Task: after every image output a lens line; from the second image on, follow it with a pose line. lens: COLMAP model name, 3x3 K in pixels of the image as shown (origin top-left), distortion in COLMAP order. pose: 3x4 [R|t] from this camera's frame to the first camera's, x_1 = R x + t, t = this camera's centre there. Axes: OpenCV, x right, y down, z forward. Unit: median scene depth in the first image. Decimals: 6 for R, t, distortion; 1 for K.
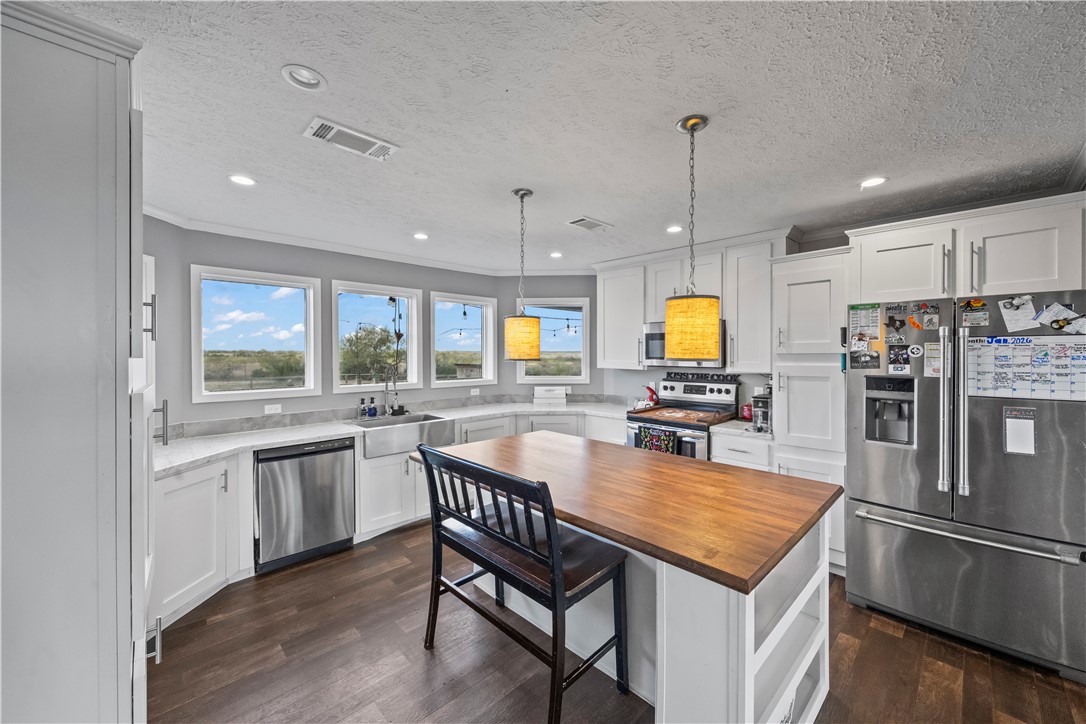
lens RADIAL K [[419.4, 0, 545.8], [0, 419.4, 357.1], [0, 0, 1]] dist [-0.001558, -0.000479]
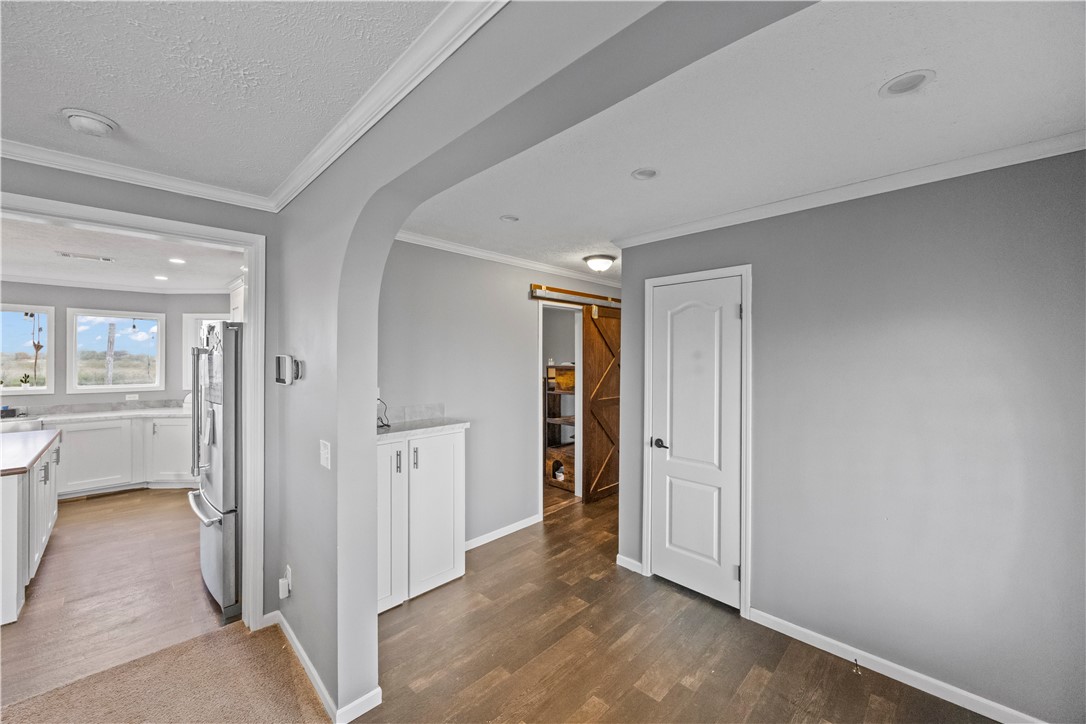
lens RADIAL K [[419.4, 0, 548.2], [0, 419.4, 358.8], [0, 0, 1]] dist [-0.001558, -0.000479]
pose [[0.999536, 0.006125, 0.029847, 1.211784], [-0.005926, 0.999960, -0.006752, -0.024236], [-0.029887, 0.006572, 0.999532, -0.199579]]
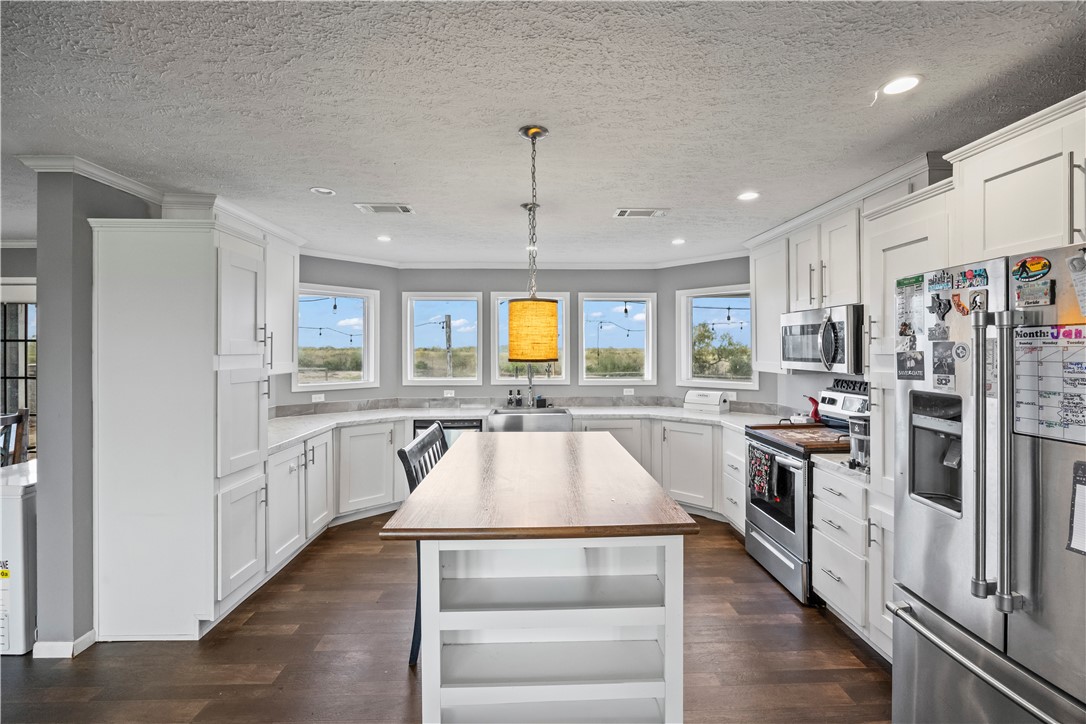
lens RADIAL K [[478.2, 0, 543.4], [0, 478.2, 354.0], [0, 0, 1]] dist [-0.005302, -0.000410]
pose [[0.739554, 0.005202, -0.673078, 0.571564], [-0.005925, 0.999982, 0.001217, -0.005798], [0.673072, 0.003088, 0.739571, 0.069639]]
